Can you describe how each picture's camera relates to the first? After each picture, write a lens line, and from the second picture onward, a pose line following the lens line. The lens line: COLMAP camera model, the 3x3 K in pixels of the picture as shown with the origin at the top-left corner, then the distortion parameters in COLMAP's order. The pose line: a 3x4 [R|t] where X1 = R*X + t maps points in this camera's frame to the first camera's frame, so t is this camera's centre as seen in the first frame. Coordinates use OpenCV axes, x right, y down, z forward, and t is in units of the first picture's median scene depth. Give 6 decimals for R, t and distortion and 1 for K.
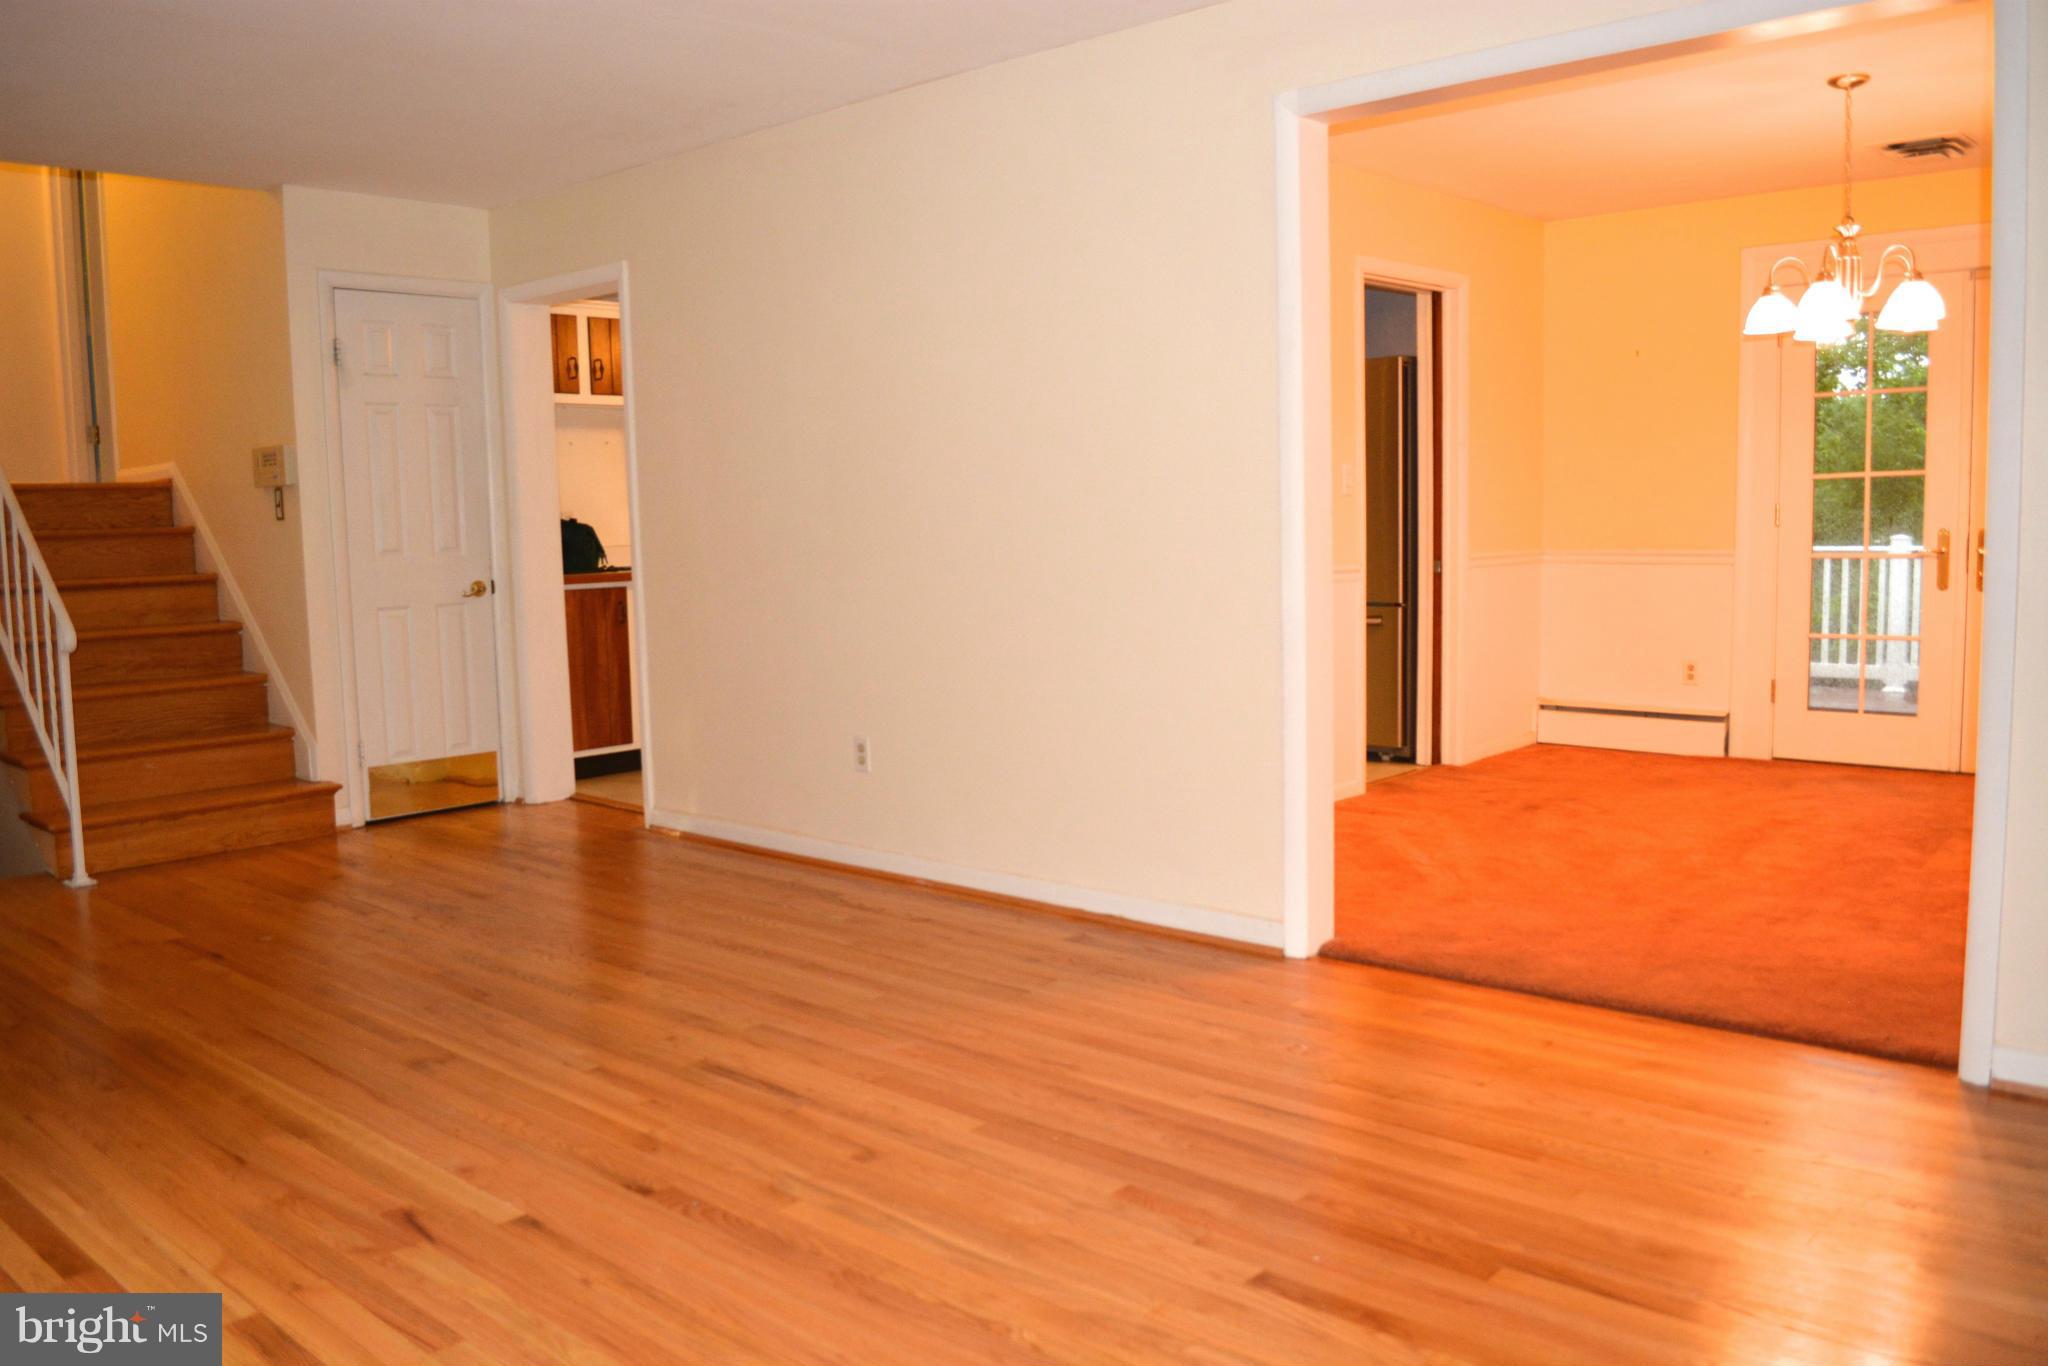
lens RADIAL K [[1610.4, 0, 1024.0], [0, 1610.4, 683.0], [0, 0, 1]] dist [-0.079072, 0.009179]
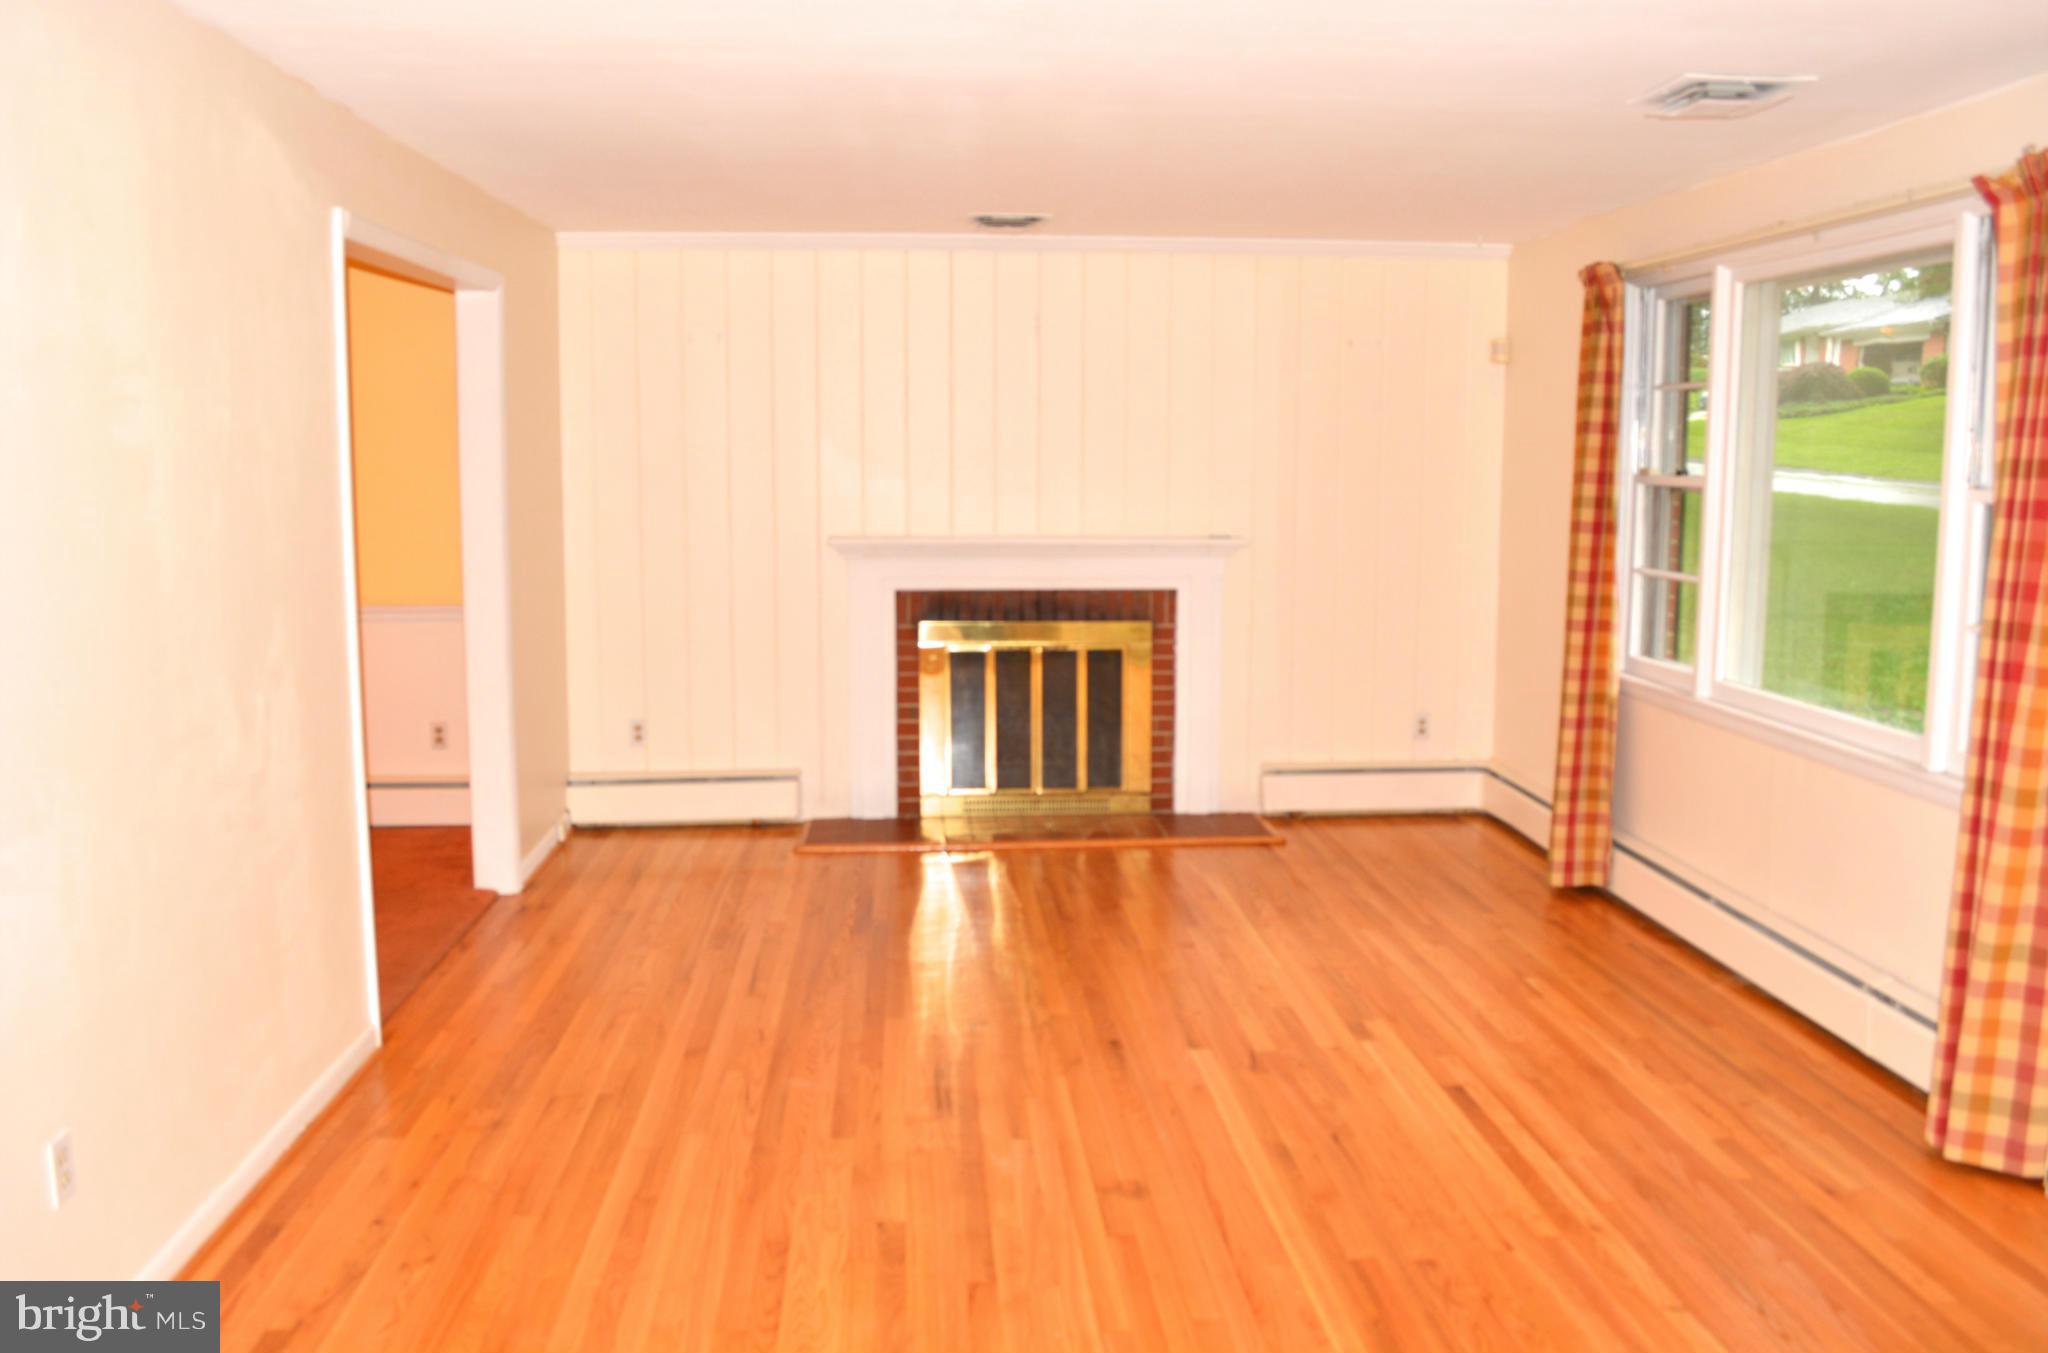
lens RADIAL K [[1645.6, 0, 1024.0], [0, 1645.6, 676.5], [0, 0, 1]] dist [-0.086694, -0.000744]
pose [[-0.719909, -0.069088, 0.690622, -0.950998], [0.089330, 0.977535, 0.190909, -0.256843], [-0.688296, 0.199130, -0.697564, 1.601323]]
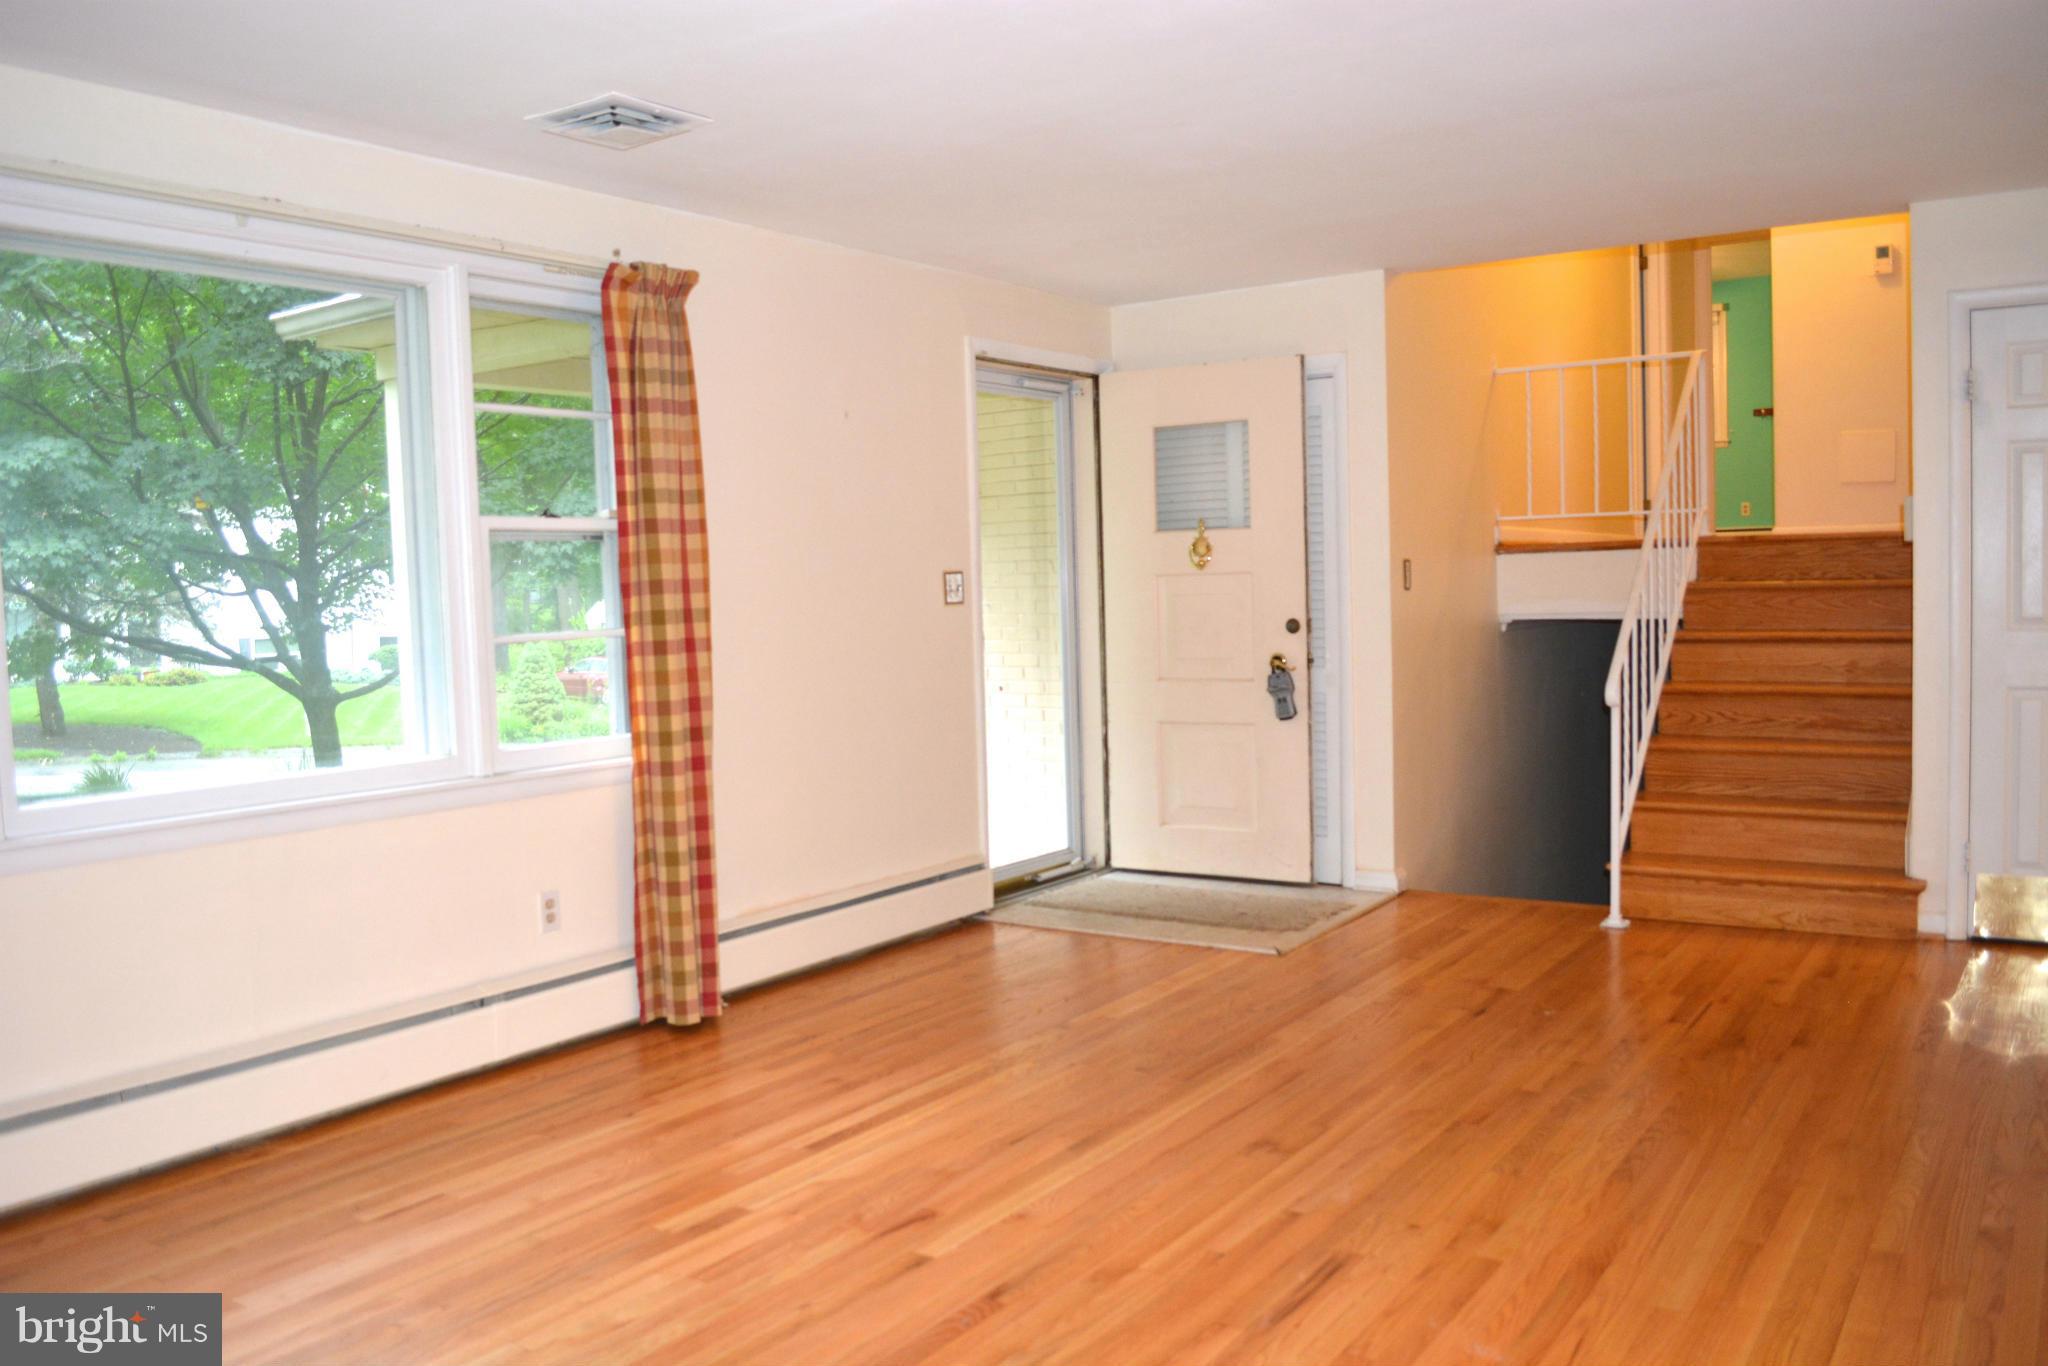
lens RADIAL K [[1628.6, 0, 1024.0], [0, 1628.6, 683.0], [0, 0, 1]] dist [-0.087267, 0.005735]
pose [[0.131770, 0.080415, -0.988013, 0.578718], [-0.079464, 0.994353, 0.070333, -0.112910], [0.988090, 0.069243, 0.137416, 0.648714]]
